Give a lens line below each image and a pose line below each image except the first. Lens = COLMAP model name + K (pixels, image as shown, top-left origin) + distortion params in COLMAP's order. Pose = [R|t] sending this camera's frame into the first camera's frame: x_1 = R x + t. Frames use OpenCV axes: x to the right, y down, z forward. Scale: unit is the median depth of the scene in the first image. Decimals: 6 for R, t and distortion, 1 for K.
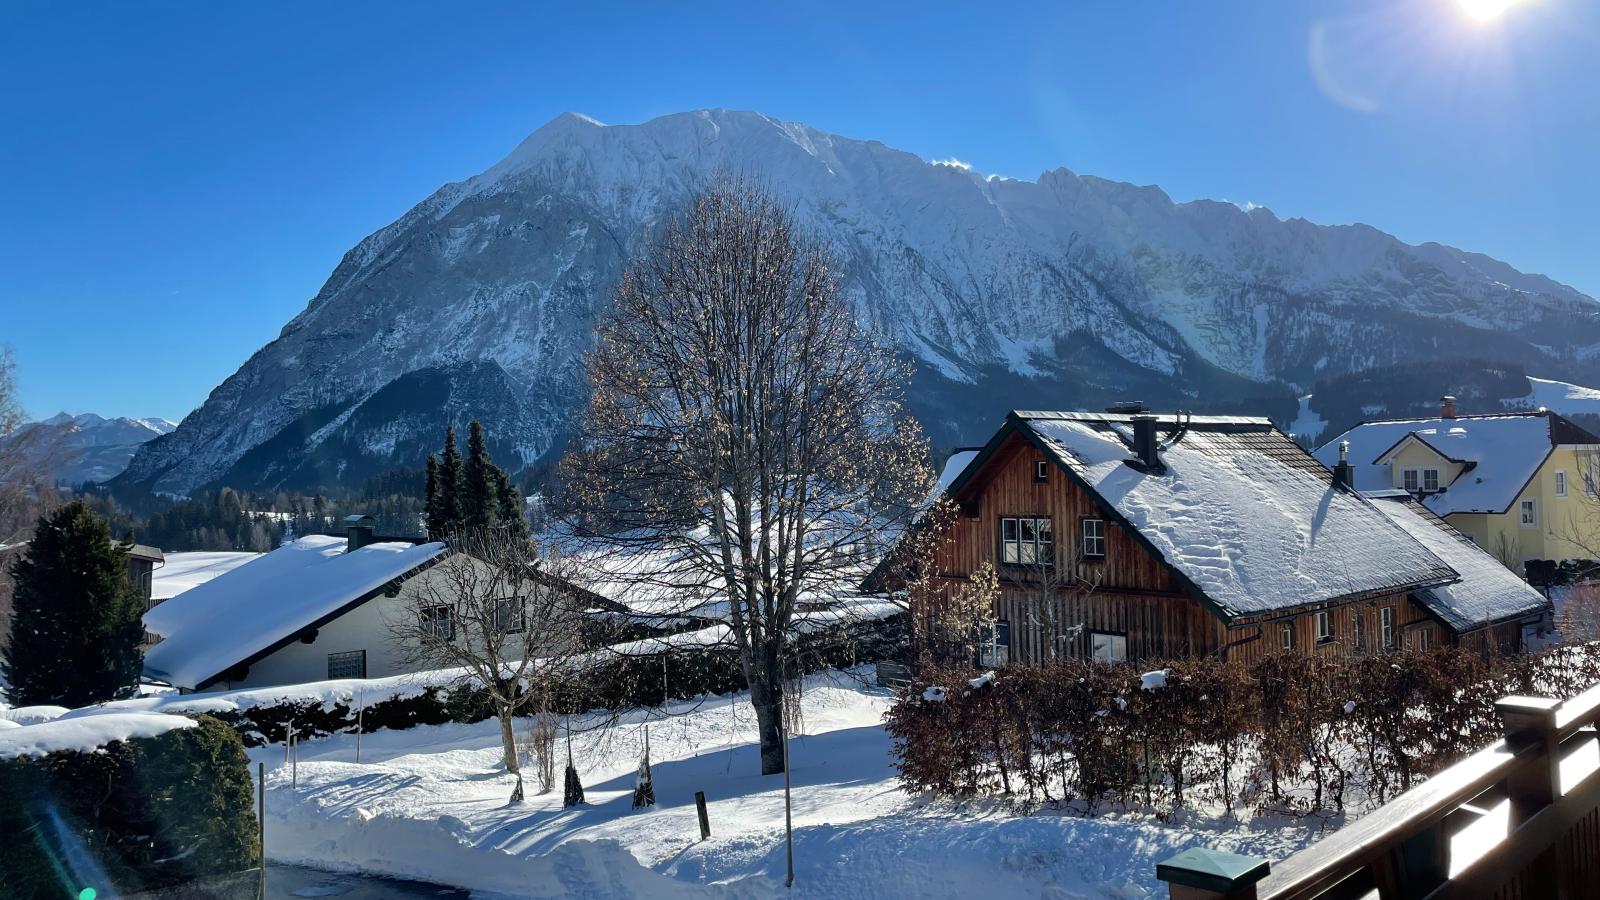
lens RADIAL K [[1160.3, 0, 800.1], [0, 1160.3, 441.9], [0, 0, 1]] dist [-0.002762, -0.010840]
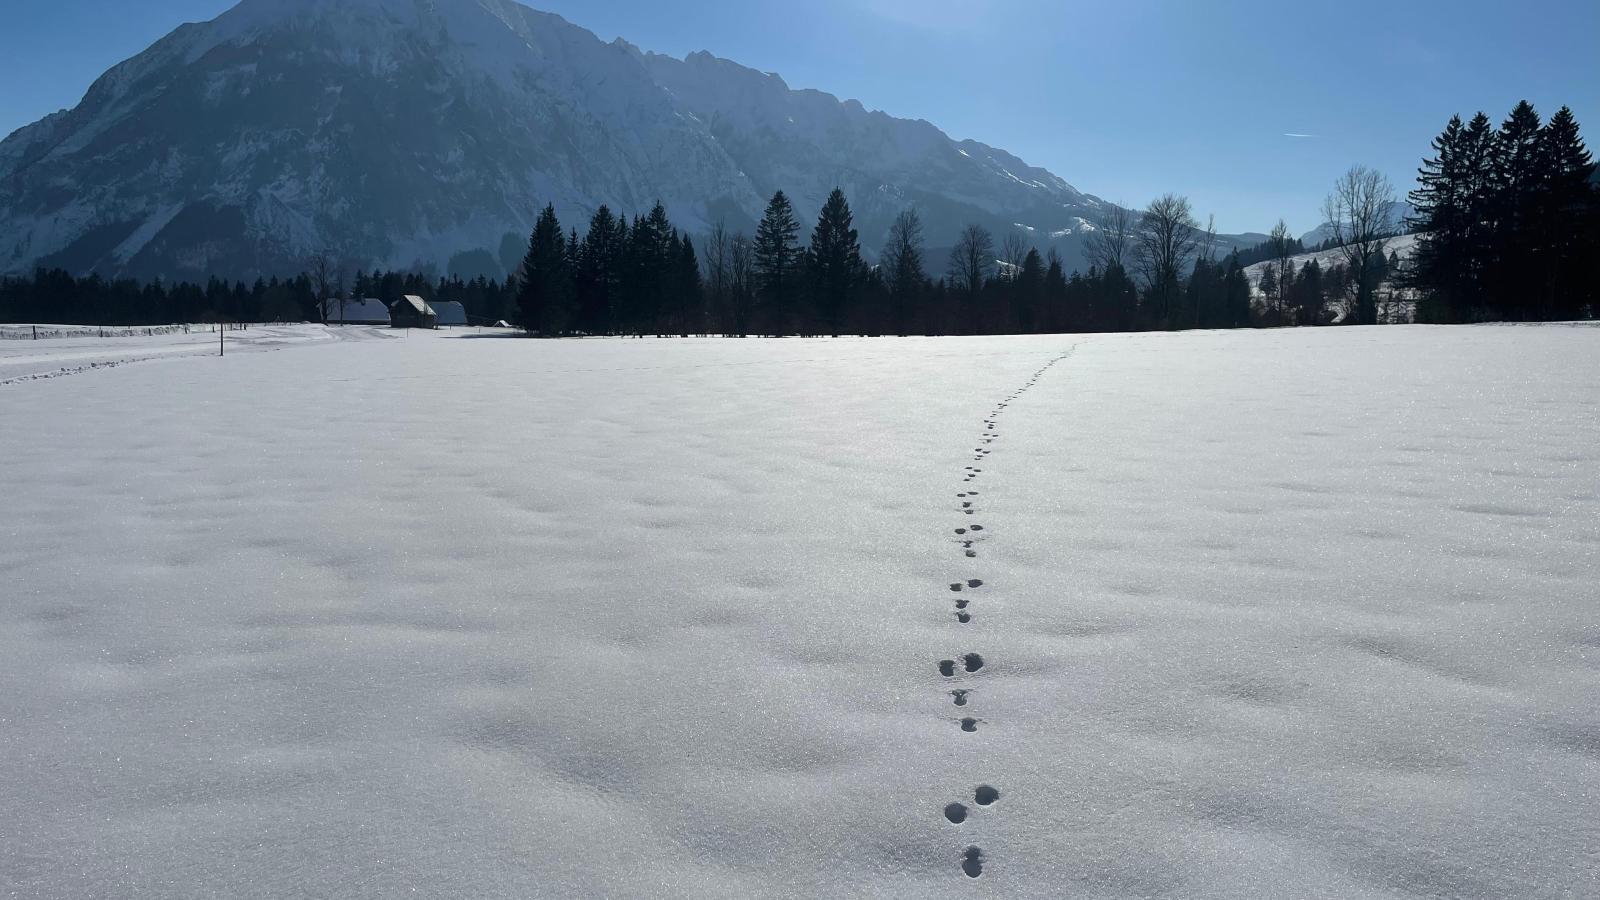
lens RADIAL K [[1160.3, 0, 798.0], [0, 1160.3, 452.0], [0, 0, 1]] dist [-0.002762, -0.010840]
pose [[0.939117, -0.004947, 0.343561, -0.139159], [-0.050895, 0.986864, 0.153329, -0.015547], [-0.339806, -0.161479, 0.926529, -0.312616]]
